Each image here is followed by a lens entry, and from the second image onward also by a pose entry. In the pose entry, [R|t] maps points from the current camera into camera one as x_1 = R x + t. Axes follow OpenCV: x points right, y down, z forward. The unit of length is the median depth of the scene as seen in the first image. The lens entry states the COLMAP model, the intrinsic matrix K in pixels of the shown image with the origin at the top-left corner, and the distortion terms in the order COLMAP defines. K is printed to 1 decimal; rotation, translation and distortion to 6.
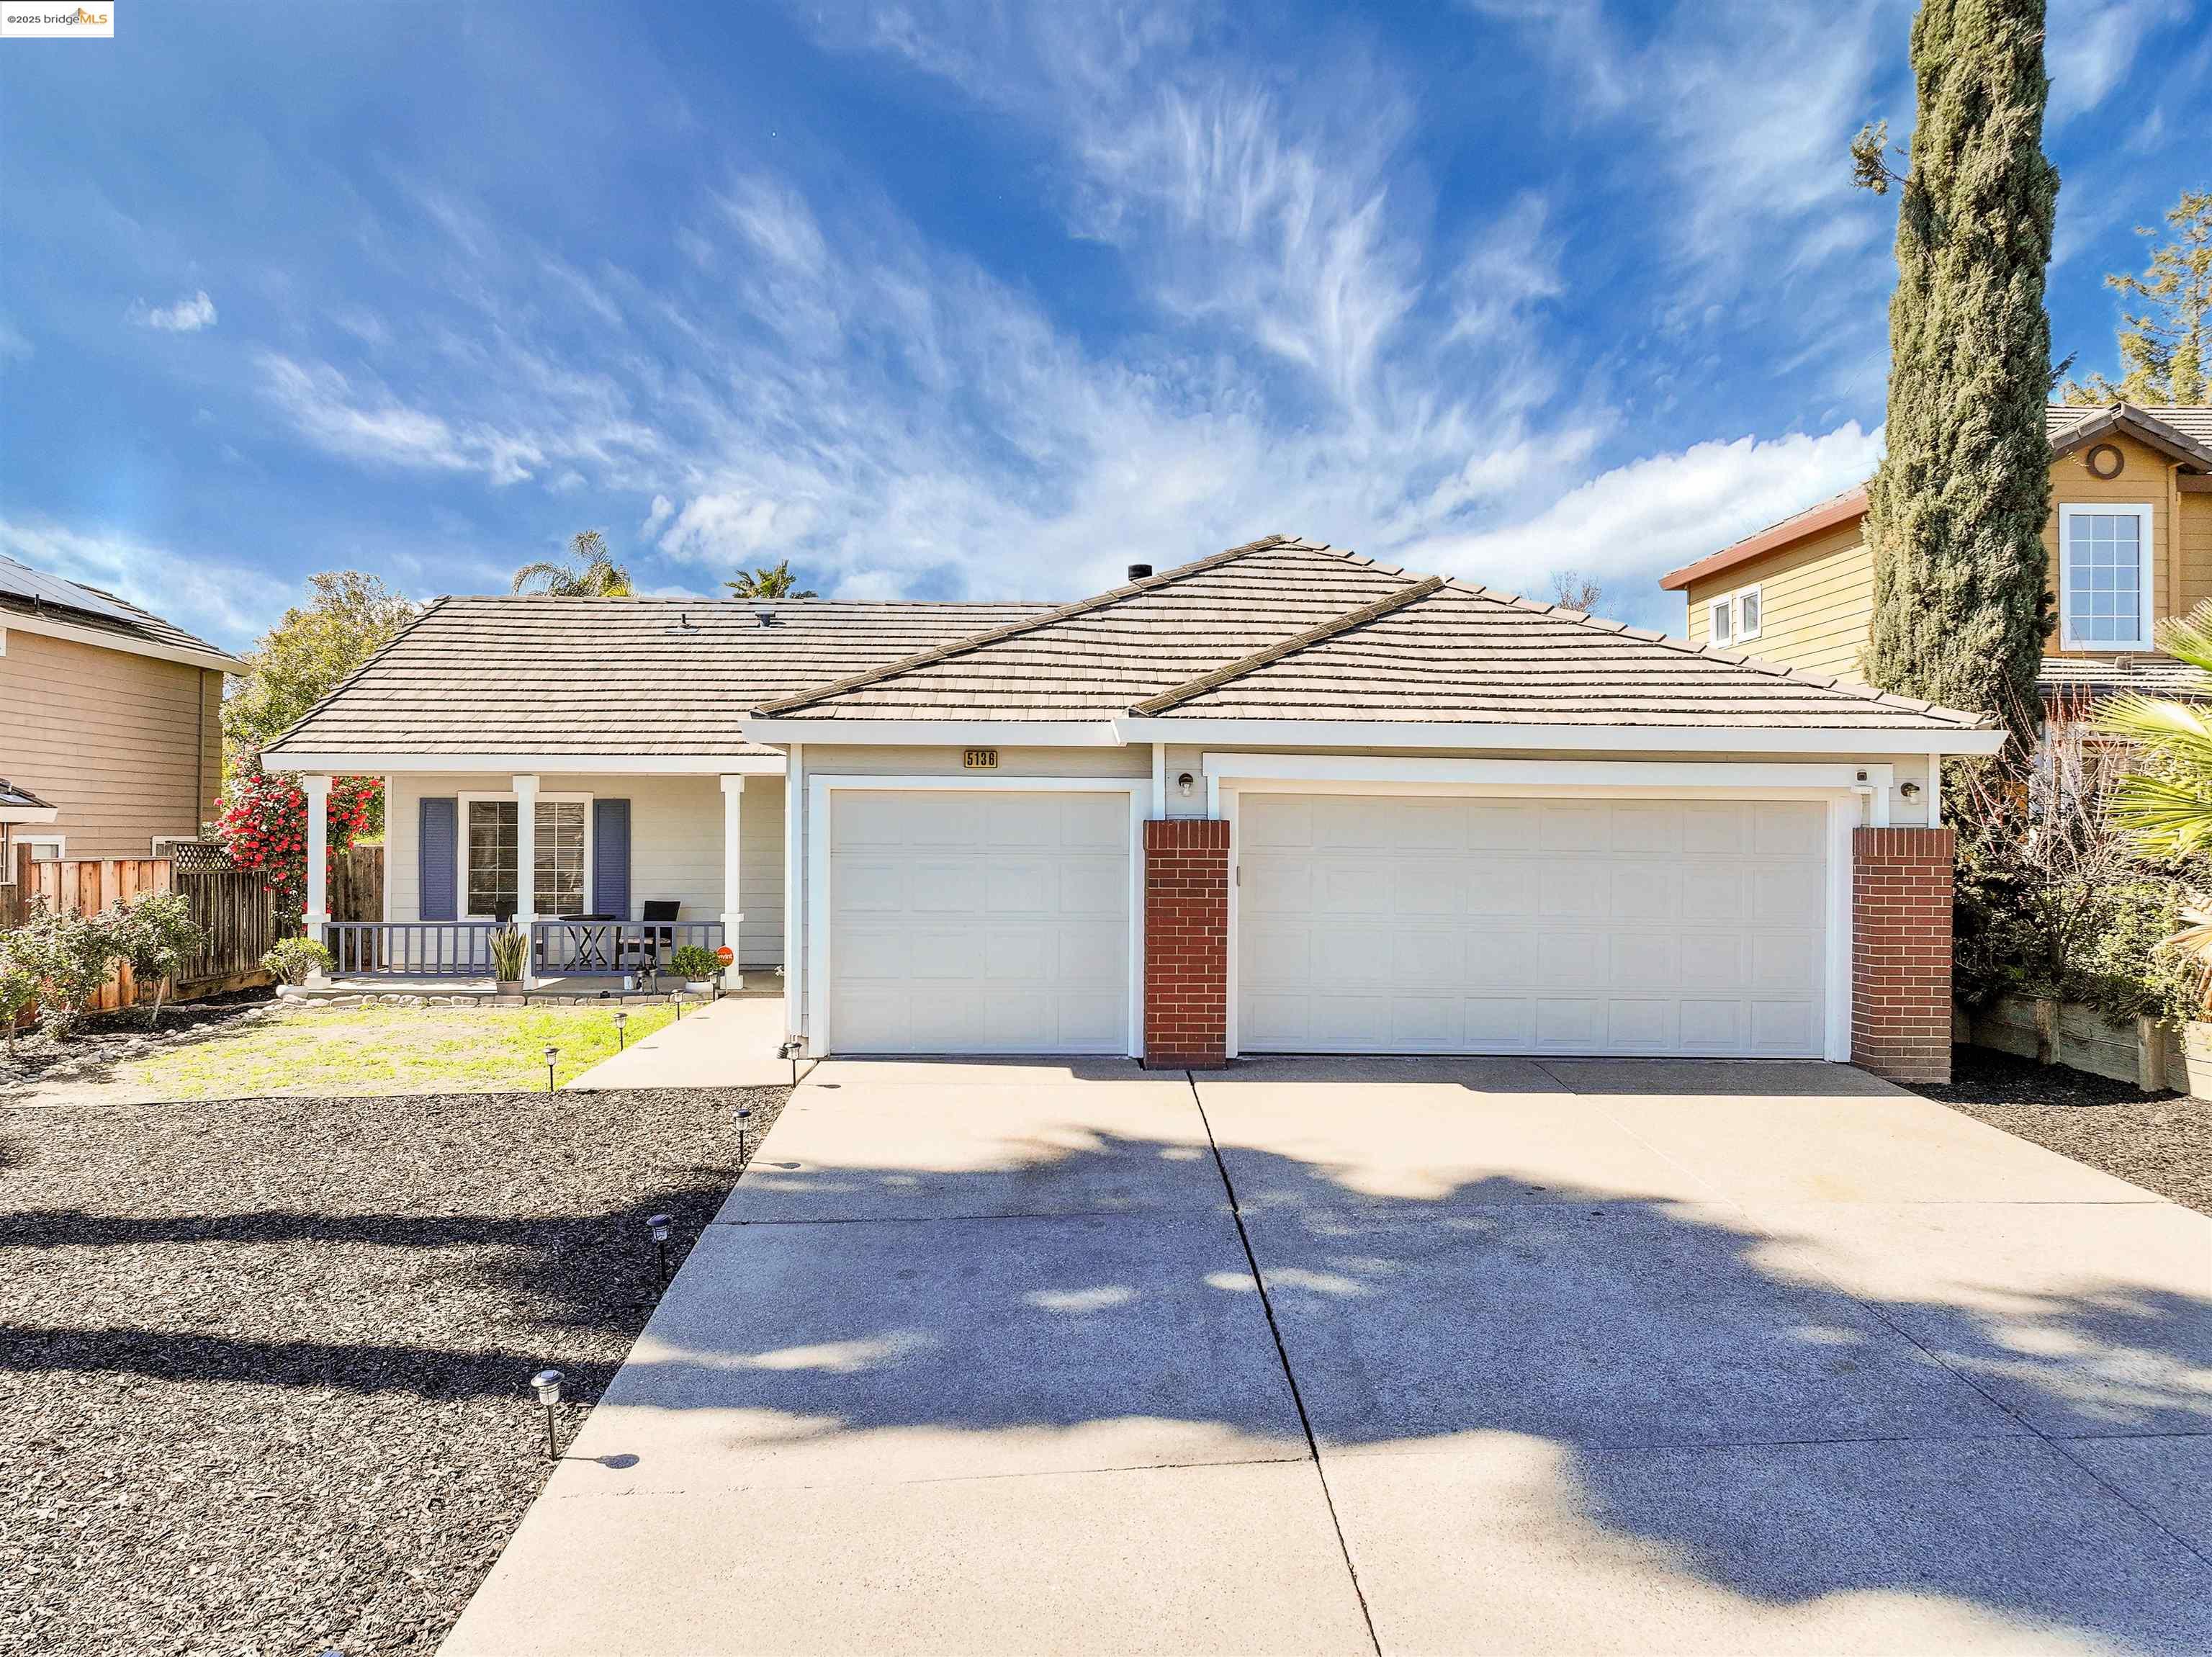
lens RADIAL K [[1585.0, 0, 1097.5], [0, 1585.0, 819.9], [0, 0, 1]] dist [-0.032510, 0.056117]
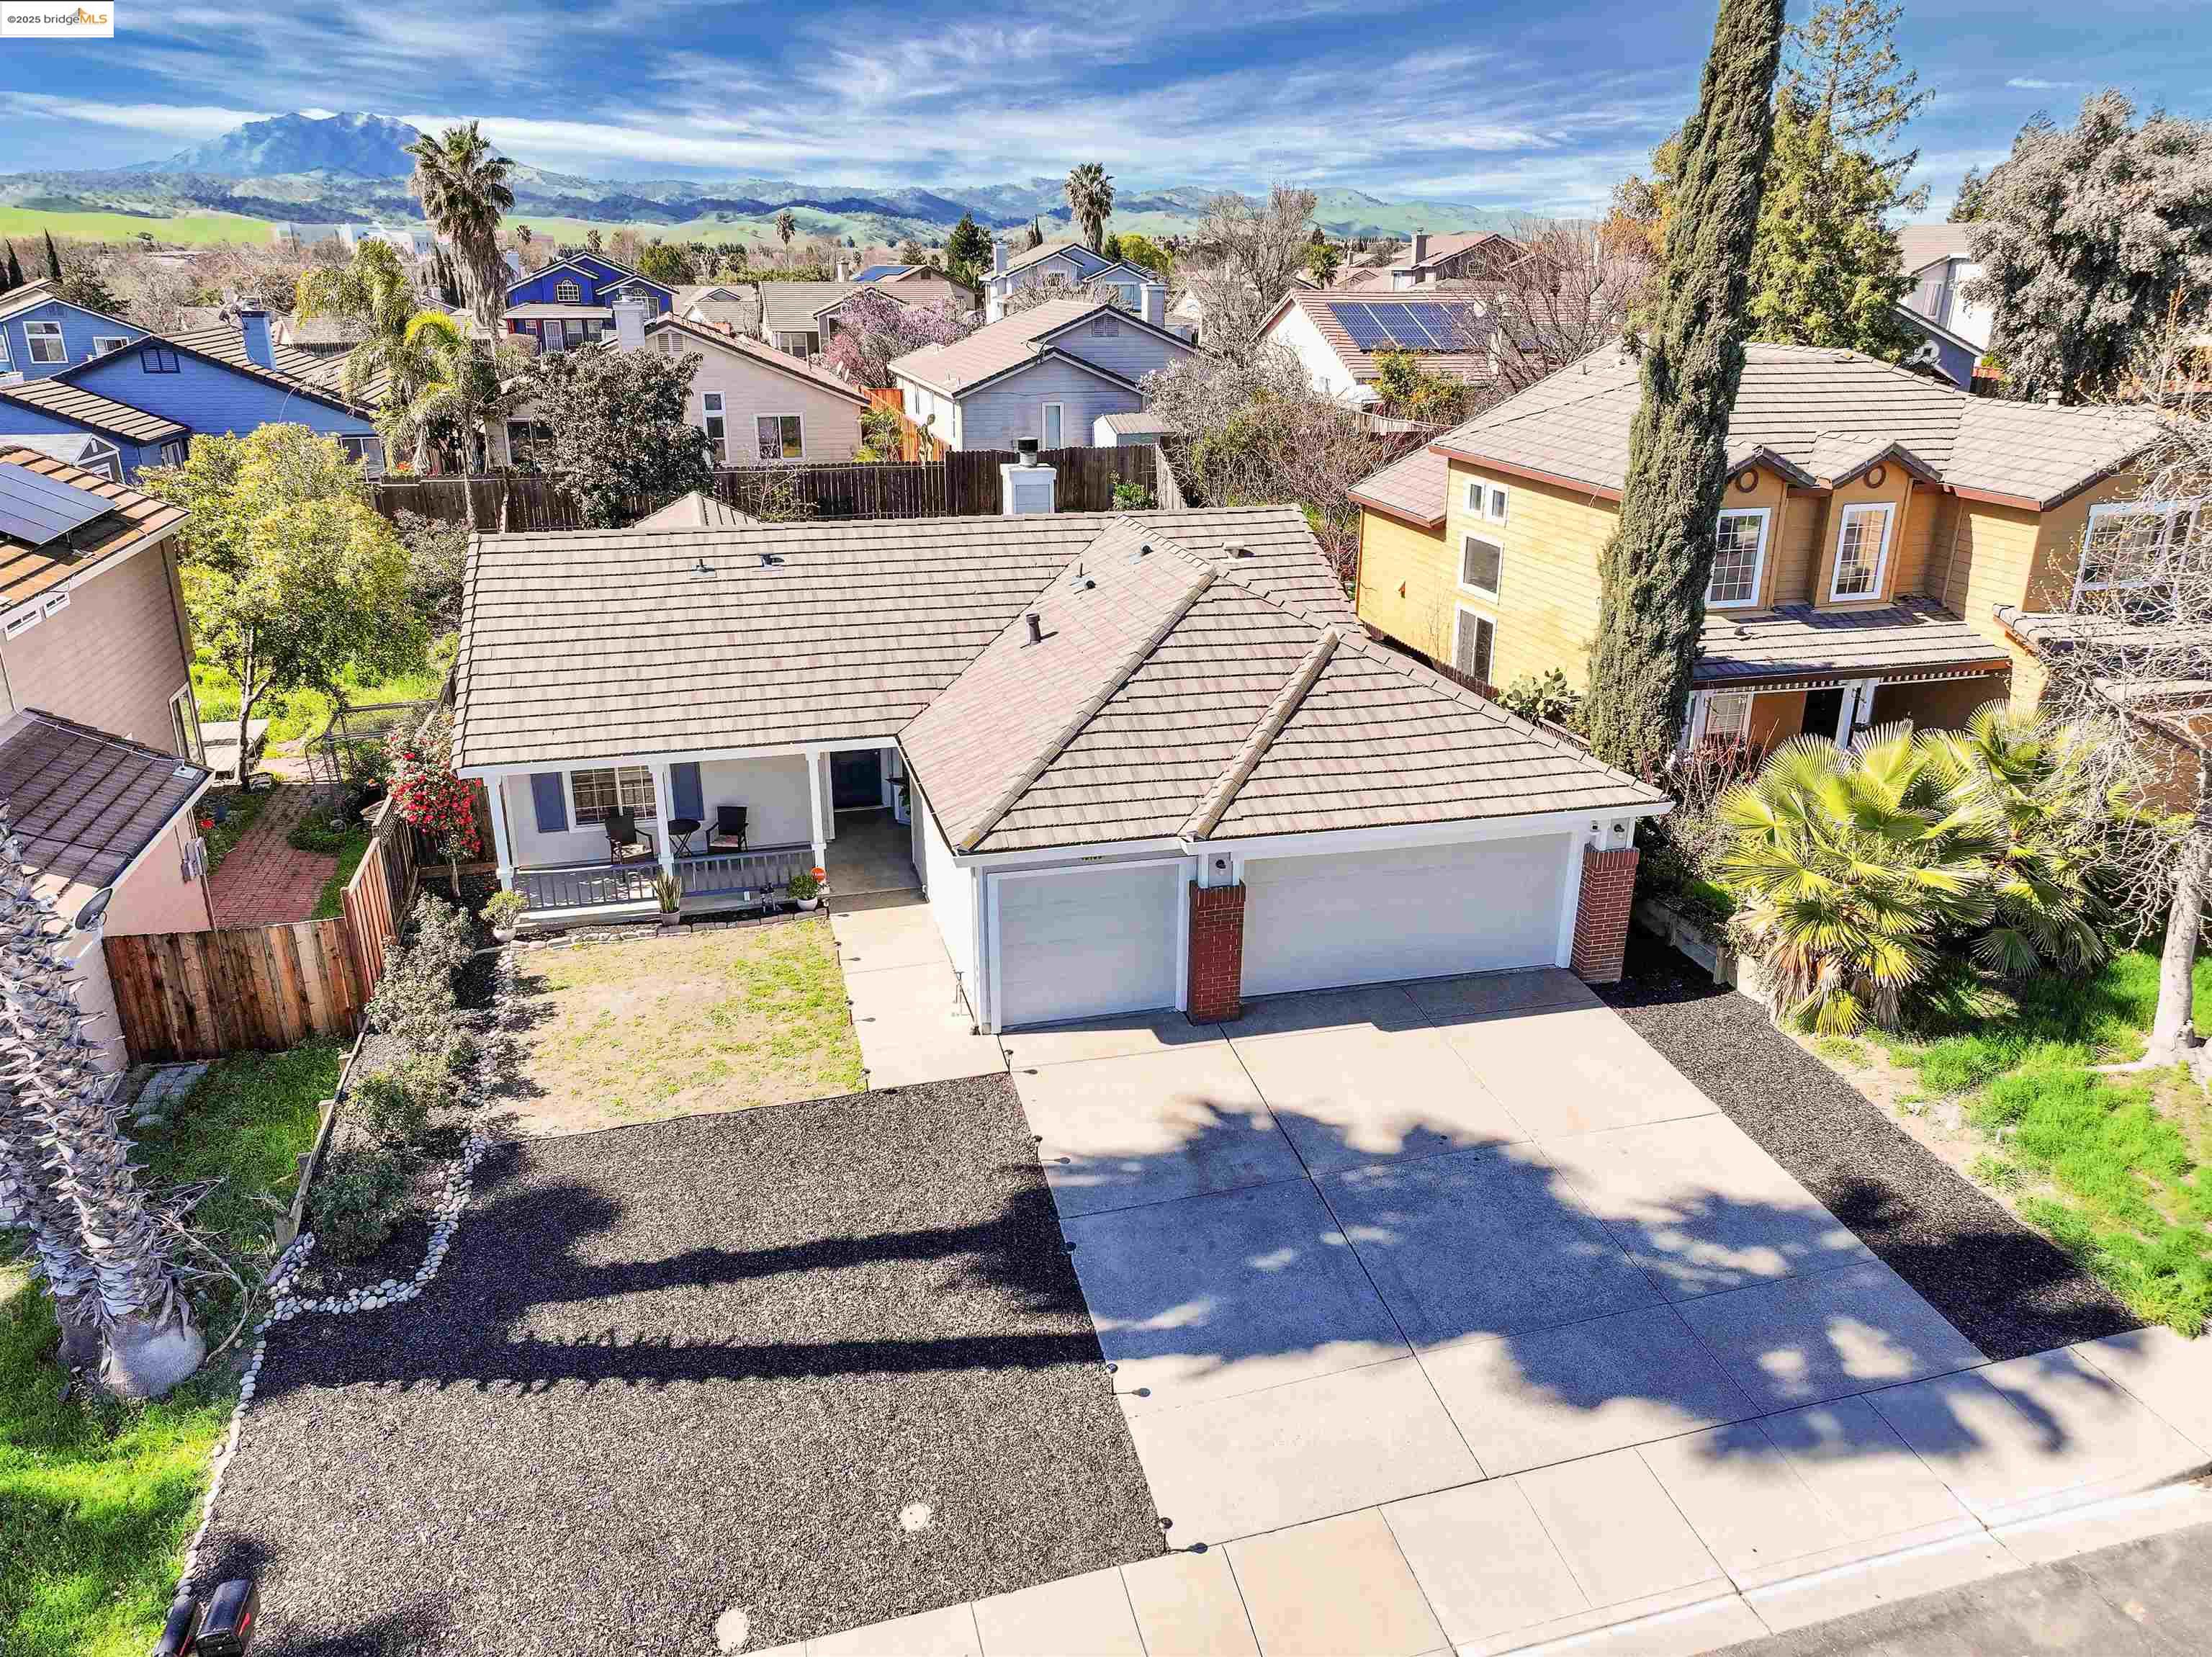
lens RADIAL K [[1569.6, 0, 1106.0], [0, 1569.6, 828.5], [0, 0, 1]] dist [-0.002399, 0.000152]
pose [[0.974670, -0.075175, 0.210636, -0.328176], [-0.002796, 0.937647, 0.347579, -0.511587], [-0.223632, -0.339364, 0.913685, -0.369611]]
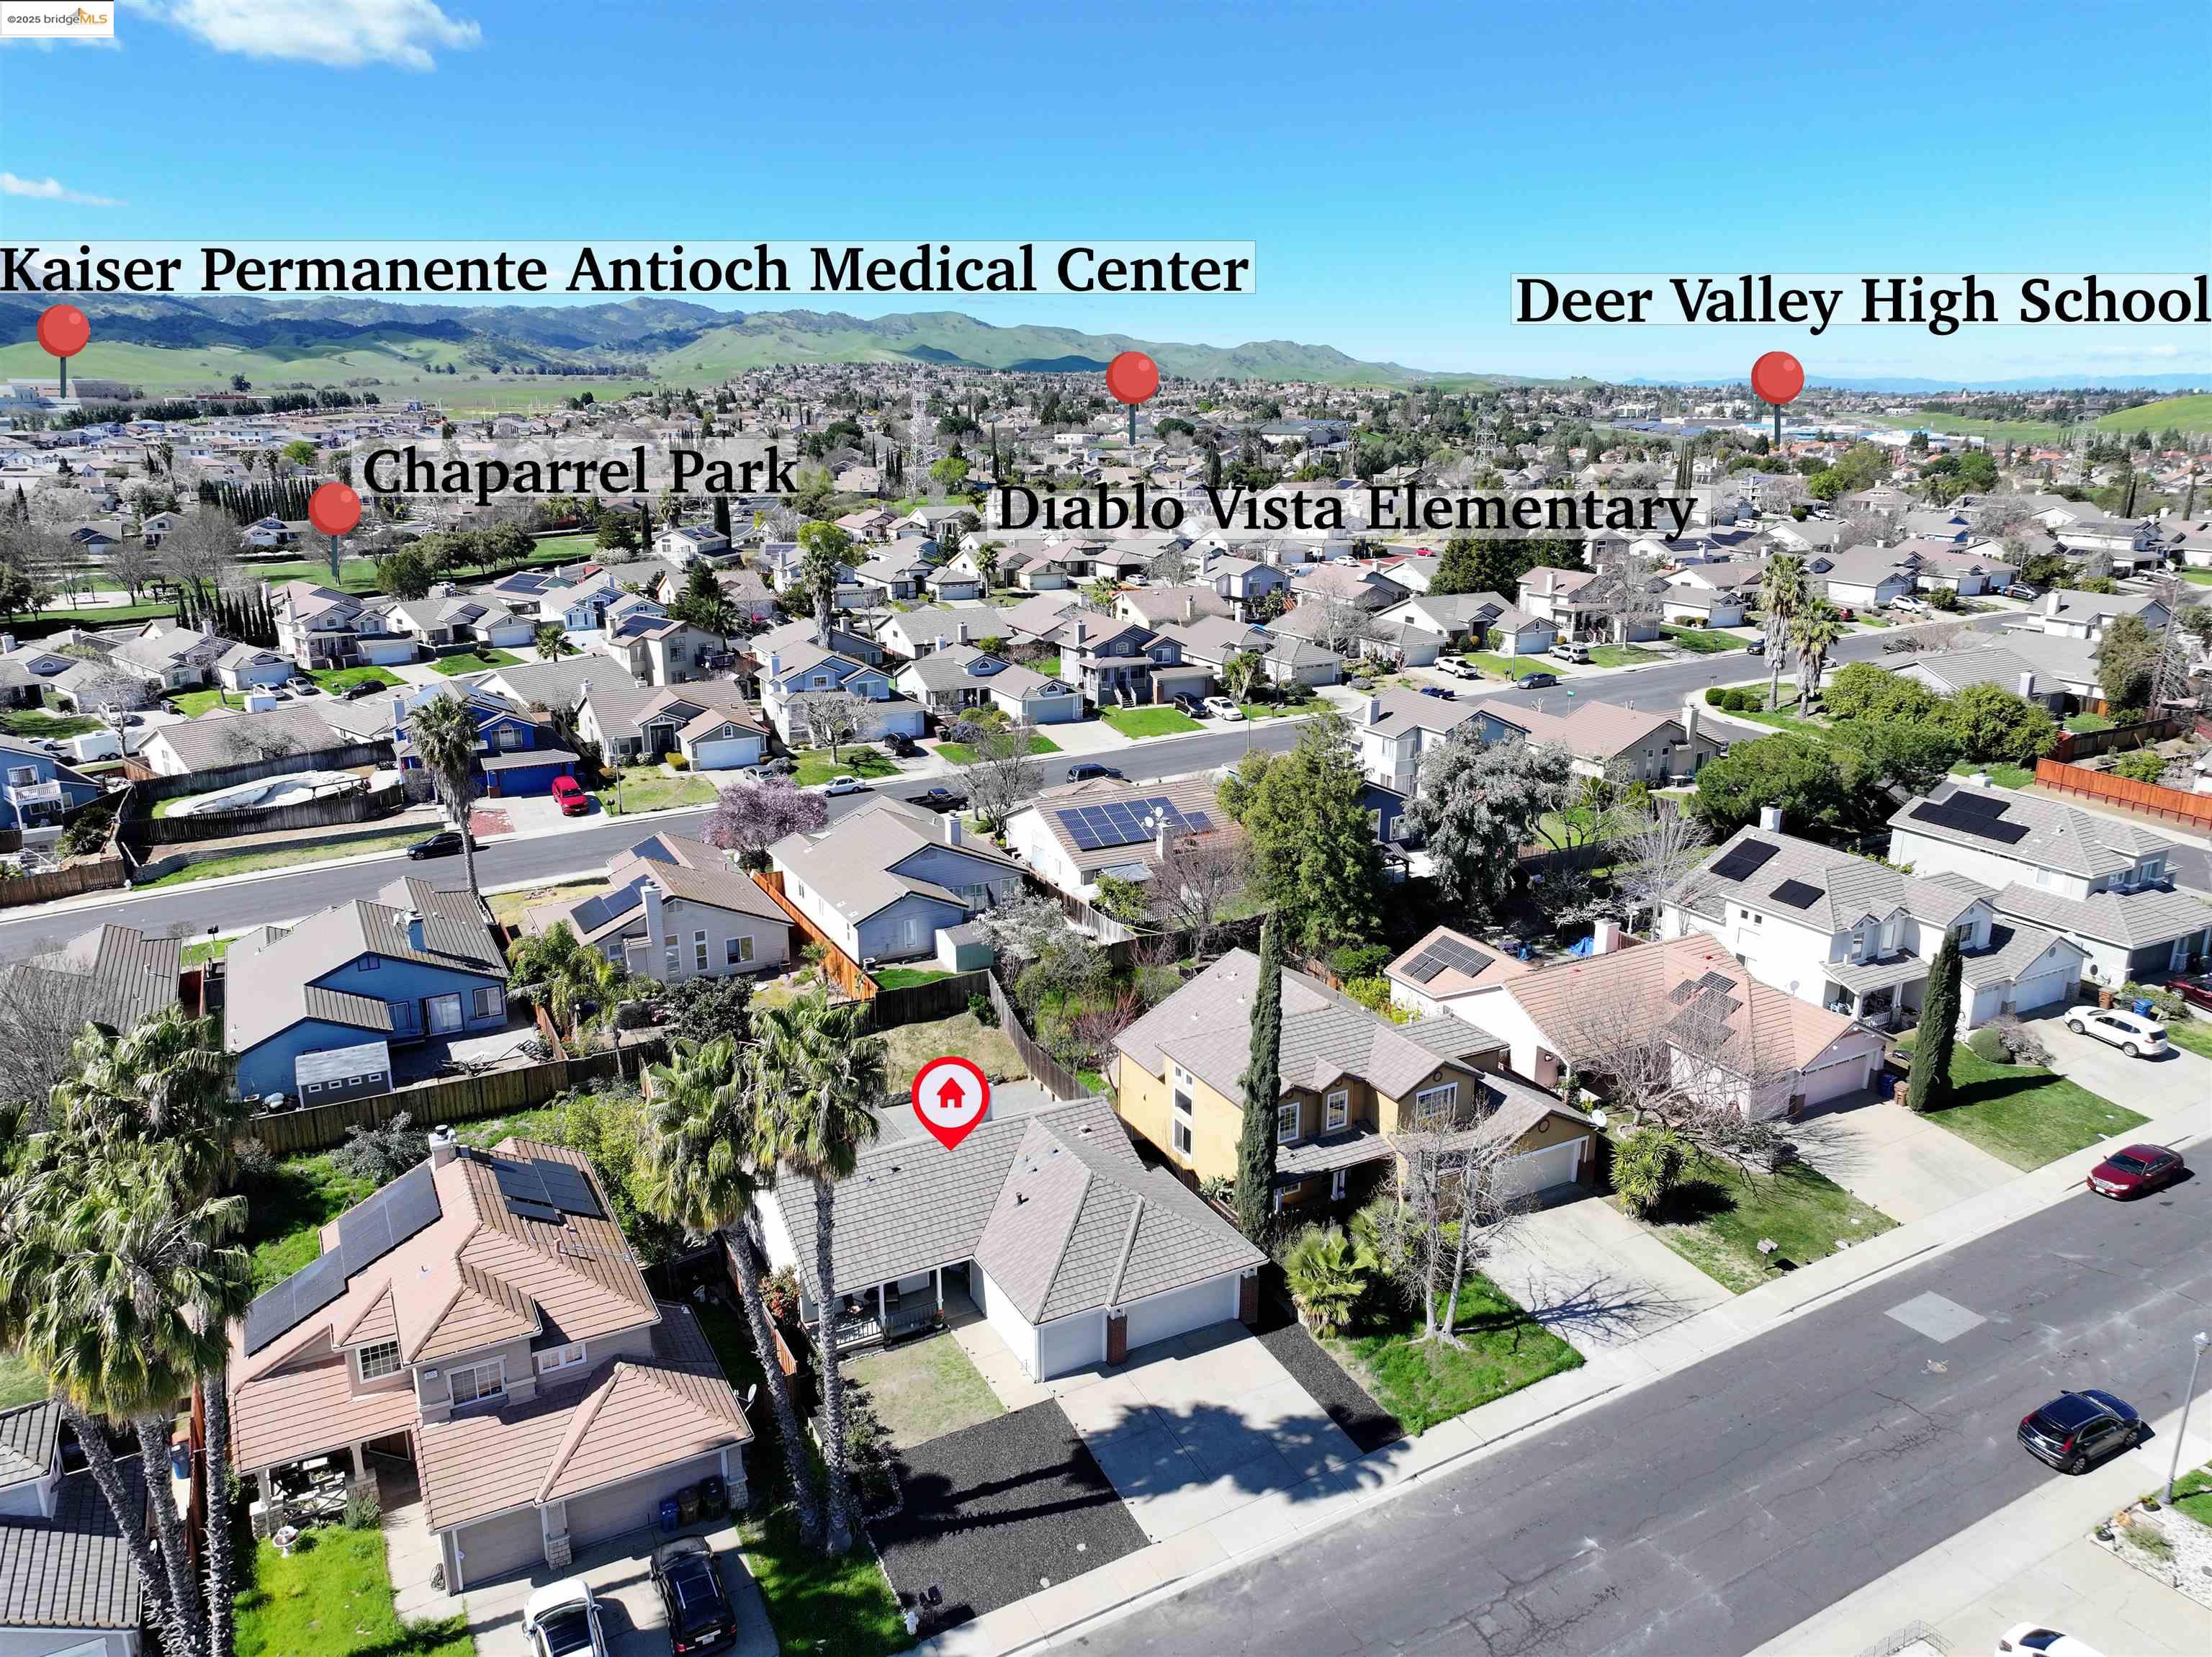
lens RADIAL K [[1562.2, 0, 1058.7], [0, 1562.2, 827.1], [0, 0, 1]] dist [0.023705, 0.000971]
pose [[0.907763, -0.134697, 0.397269, -1.426342], [0.008416, 0.952702, 0.303790, -2.279364], [-0.419398, -0.272426, 0.865961, -2.069017]]
